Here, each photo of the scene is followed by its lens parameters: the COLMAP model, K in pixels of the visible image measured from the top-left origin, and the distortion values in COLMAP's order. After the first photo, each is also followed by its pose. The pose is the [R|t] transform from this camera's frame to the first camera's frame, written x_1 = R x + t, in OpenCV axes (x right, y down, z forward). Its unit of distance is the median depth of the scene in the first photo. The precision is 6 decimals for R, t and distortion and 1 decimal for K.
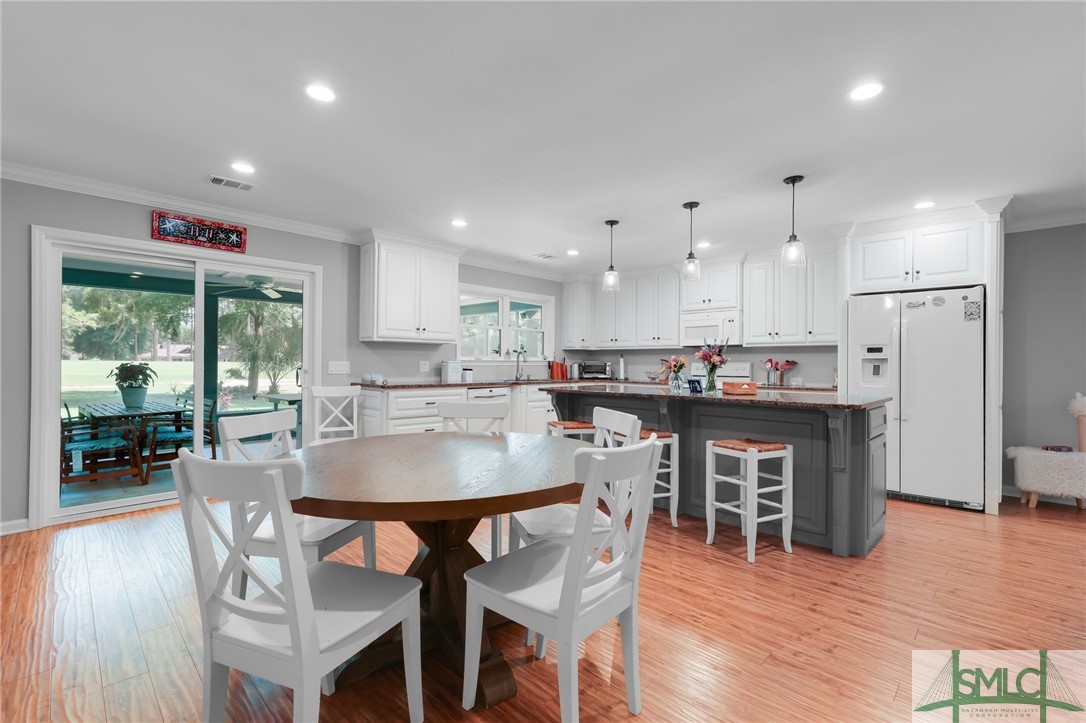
lens RADIAL K [[481.1, 0, 544.3], [0, 481.1, 362.1], [0, 0, 1]] dist [-0.010936, 0.002679]
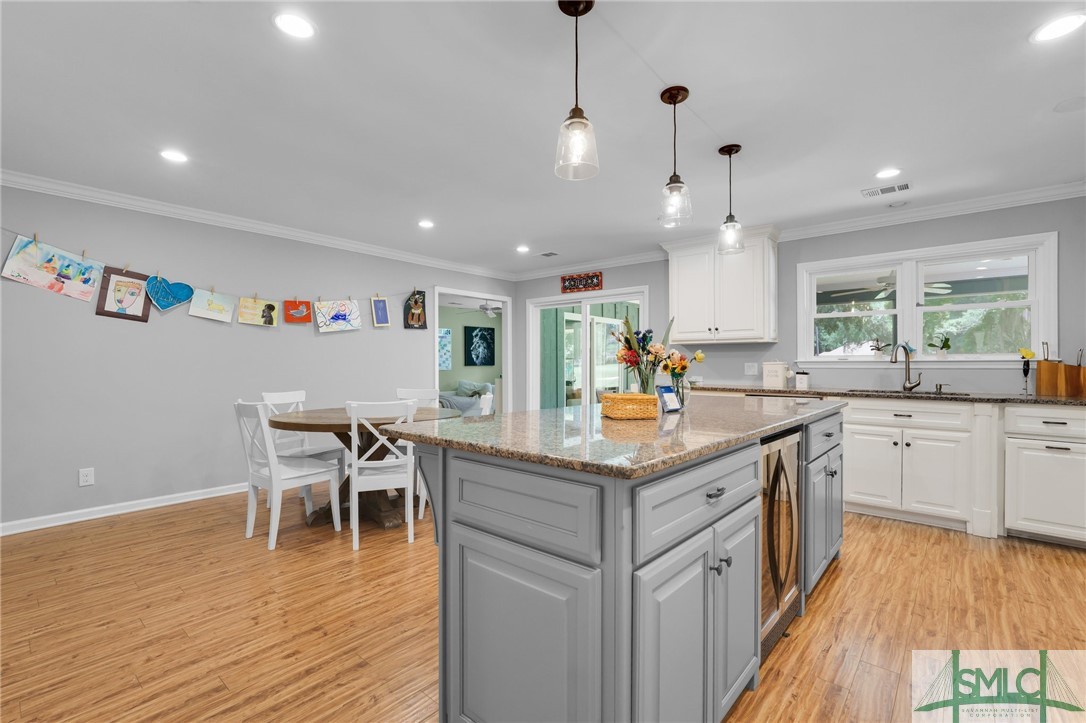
lens RADIAL K [[481.1, 0, 544.9], [0, 481.1, 358.7], [0, 0, 1]] dist [-0.010936, 0.002679]
pose [[0.067825, -0.016494, -0.997561, 0.800143], [0.001030, 0.999864, -0.016462, 0.006103], [0.997697, 0.000089, 0.067833, 0.724138]]
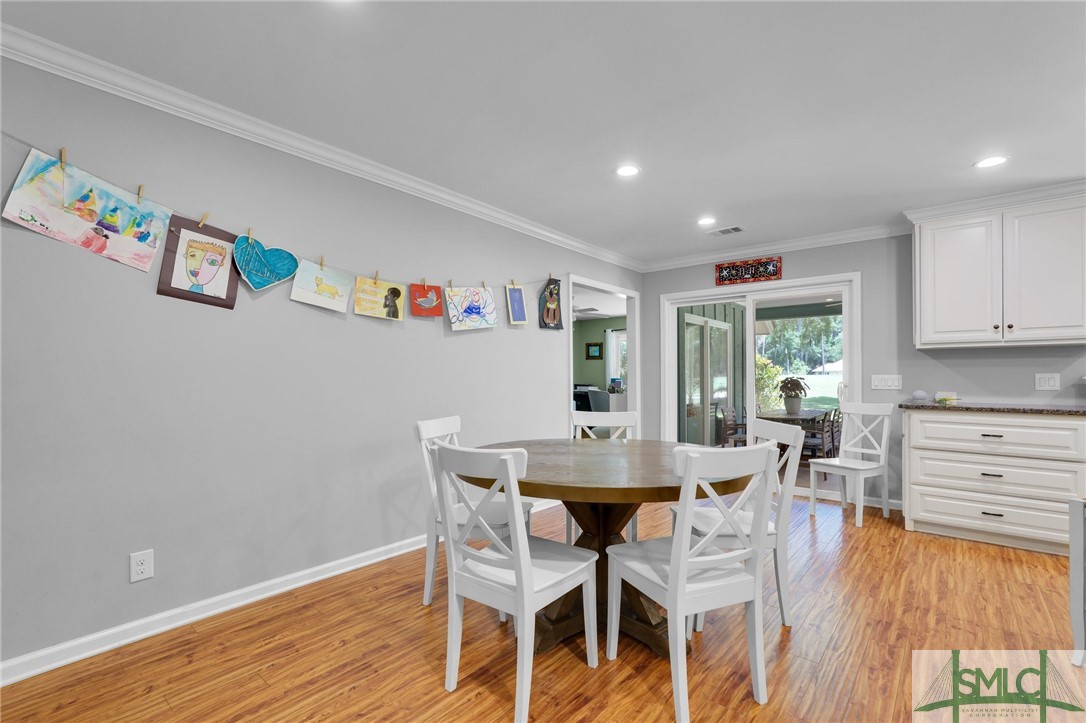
lens RADIAL K [[481.1, 0, 542.6], [0, 481.1, 366.5], [0, 0, 1]] dist [-0.010936, 0.002679]
pose [[0.075331, -0.025780, -0.996825, 0.439700], [0.001596, 0.999668, -0.025733, 0.005042], [0.997157, 0.000348, 0.075347, 0.357278]]
